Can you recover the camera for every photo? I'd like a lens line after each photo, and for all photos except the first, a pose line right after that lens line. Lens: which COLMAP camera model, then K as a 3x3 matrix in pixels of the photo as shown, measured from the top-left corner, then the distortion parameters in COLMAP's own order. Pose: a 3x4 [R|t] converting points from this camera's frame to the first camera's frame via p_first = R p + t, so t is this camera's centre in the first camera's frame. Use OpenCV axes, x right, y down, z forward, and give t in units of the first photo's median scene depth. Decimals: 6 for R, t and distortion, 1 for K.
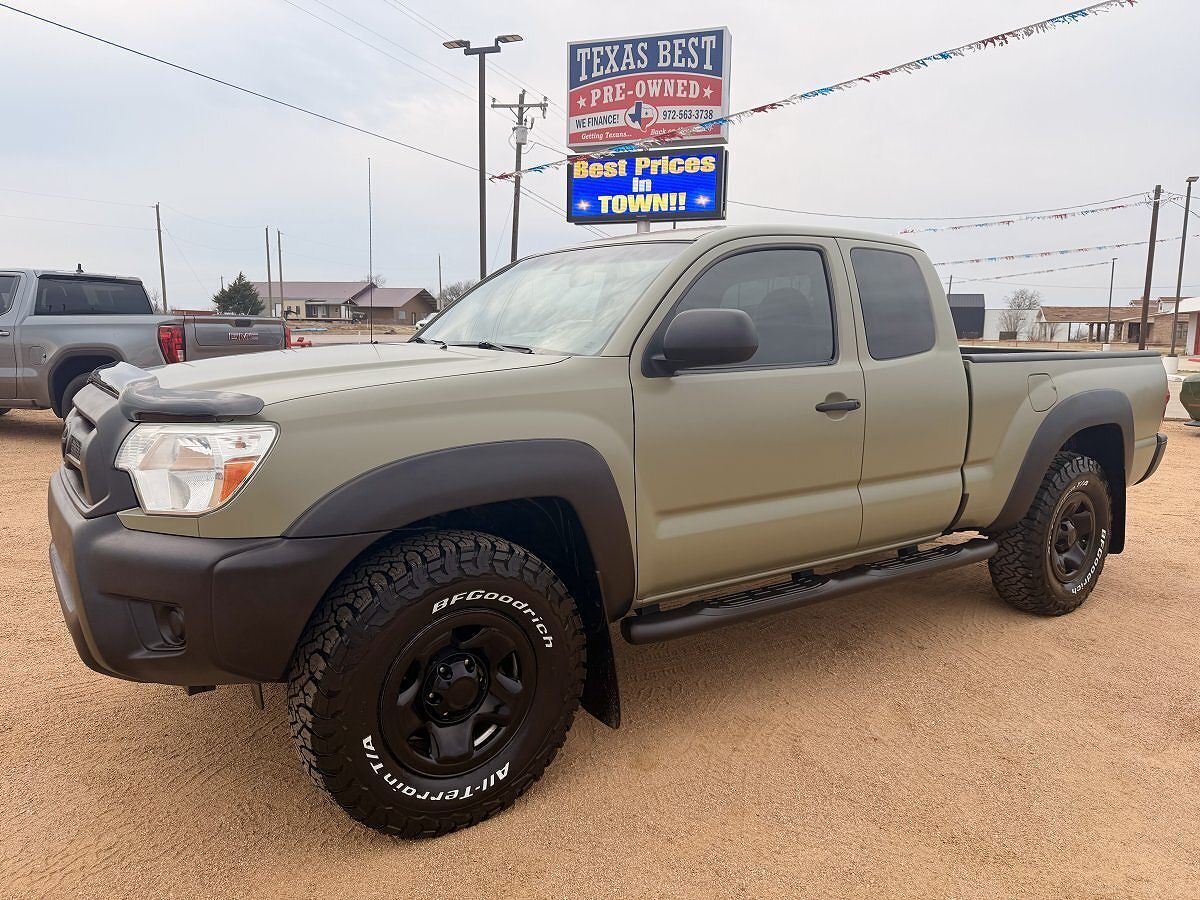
lens RADIAL K [[897.0, 0, 641.6], [0, 897.0, 446.2], [0, 0, 1]] dist [-0.000261, 0.006073]
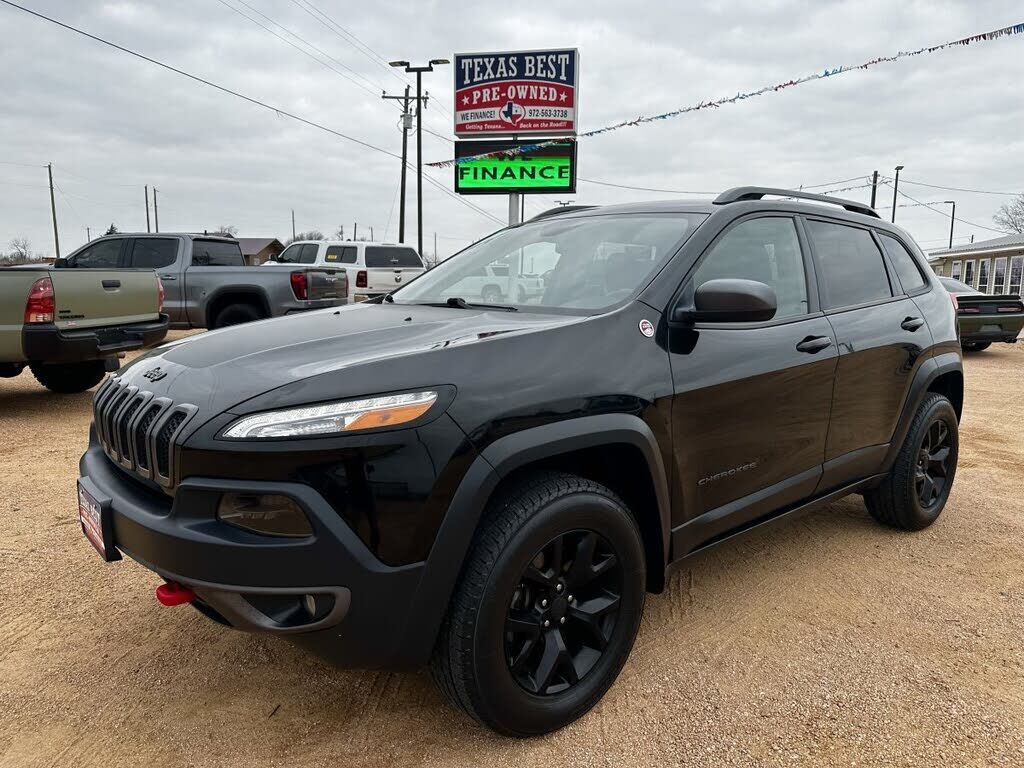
lens RADIAL K [[774.4, 0, 553.5], [0, 774.4, 391.1], [0, 0, 1]] dist [0.003388, -0.007732]
pose [[0.990301, -0.018830, 0.137655, -0.105157], [0.016159, 0.999659, 0.020496, 0.018044], [-0.137994, -0.018072, 0.990268, -0.142488]]
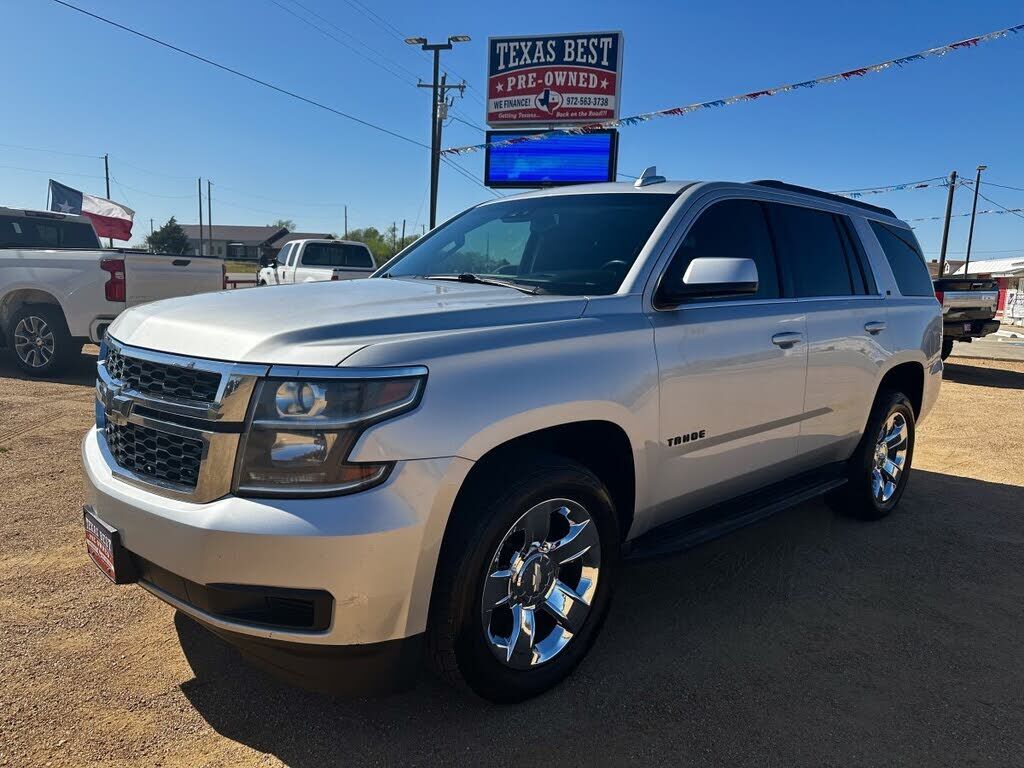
lens RADIAL K [[771.6, 0, 542.2], [0, 771.6, 385.1], [0, 0, 1]] dist [-0.002188, -0.004353]
pose [[0.998426, 0.019467, 0.052592, -0.057204], [-0.020141, 0.999721, 0.012318, 0.005300], [-0.052338, -0.013358, 0.998540, -0.051105]]
